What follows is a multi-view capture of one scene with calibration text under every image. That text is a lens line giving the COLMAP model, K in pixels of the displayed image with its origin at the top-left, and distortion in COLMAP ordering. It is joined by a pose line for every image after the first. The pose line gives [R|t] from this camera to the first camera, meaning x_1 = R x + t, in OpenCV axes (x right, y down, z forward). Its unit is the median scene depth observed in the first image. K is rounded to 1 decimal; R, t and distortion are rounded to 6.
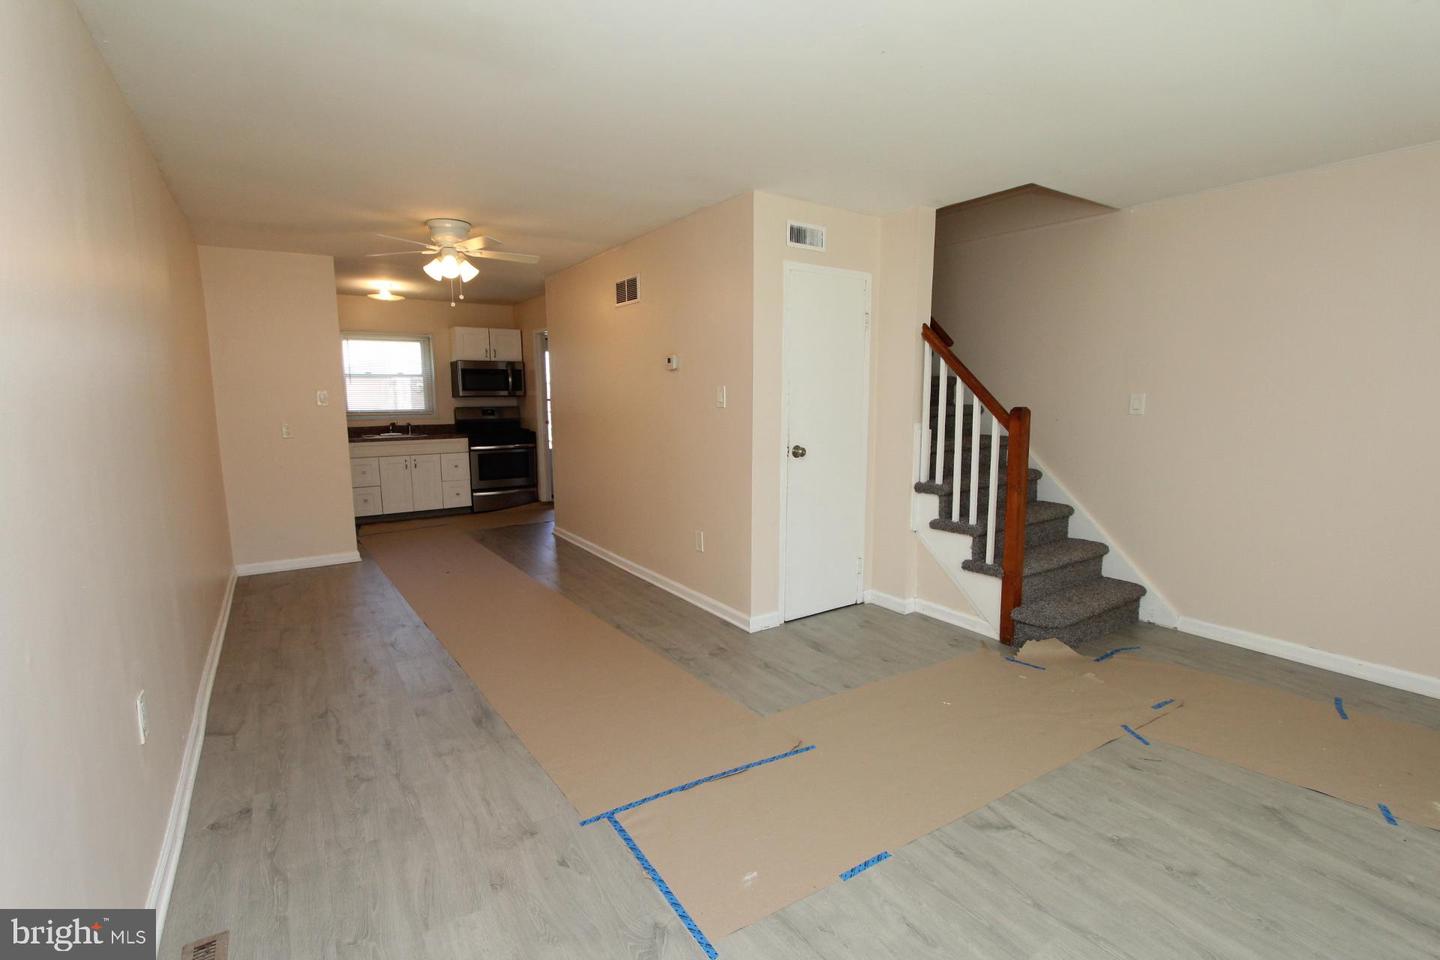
lens RADIAL K [[663.3, 0, 715.0], [0, 663.3, 484.2], [0, 0, 1]] dist [-0.015858, 0.002409]
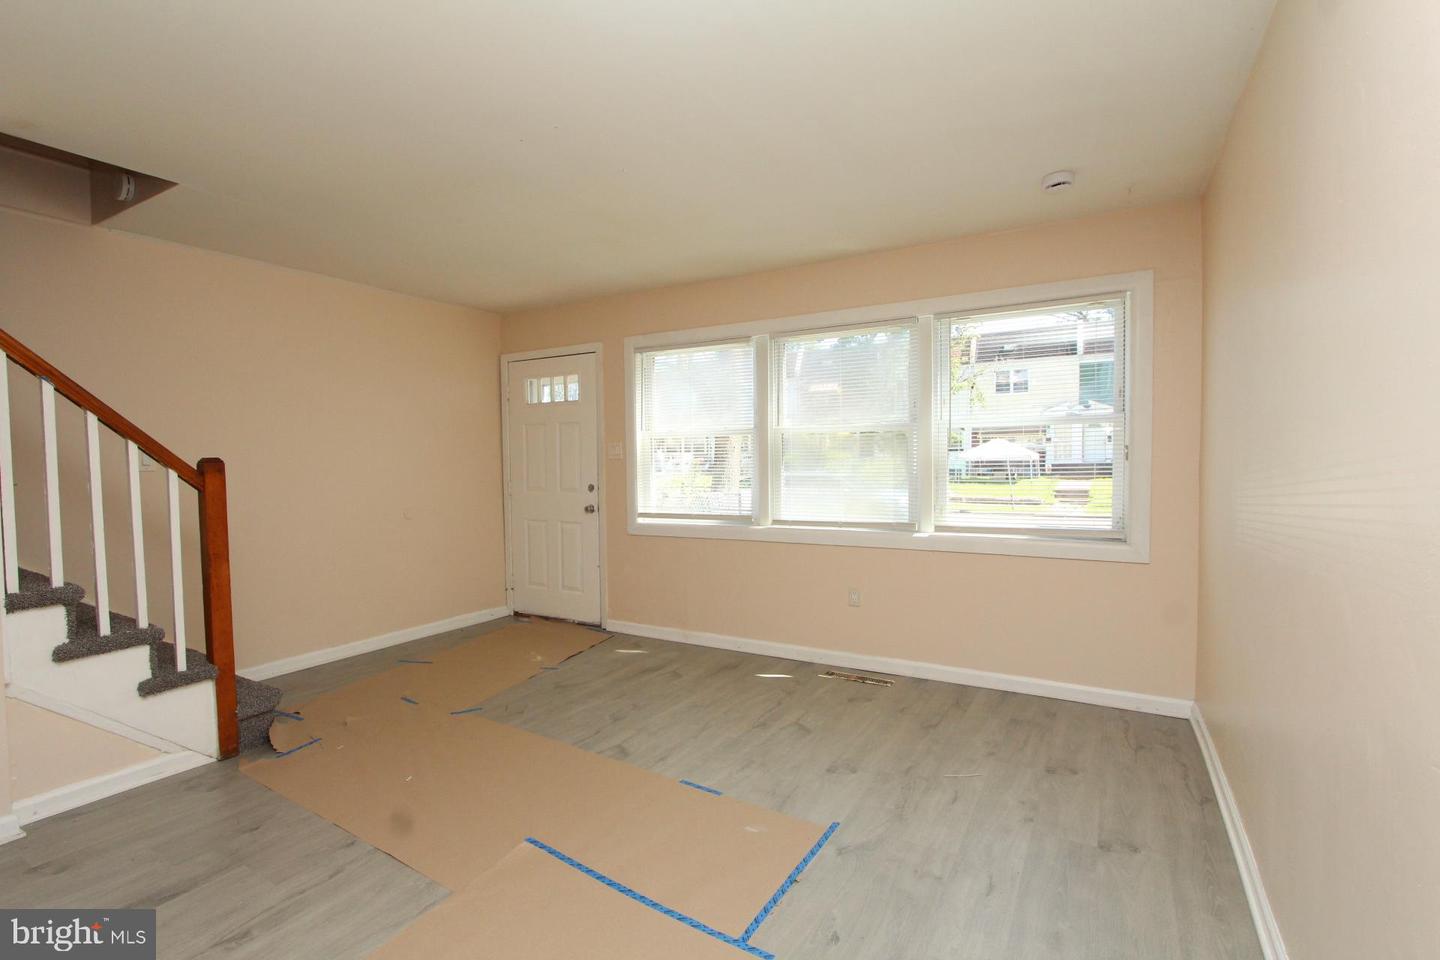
lens RADIAL K [[663.3, 0, 718.6], [0, 663.3, 484.5], [0, 0, 1]] dist [-0.015858, 0.002409]
pose [[-0.441552, -0.022908, 0.896943, -0.548735], [0.136661, 0.986293, 0.092466, -0.076556], [-0.886767, 0.163405, -0.432369, 0.827831]]
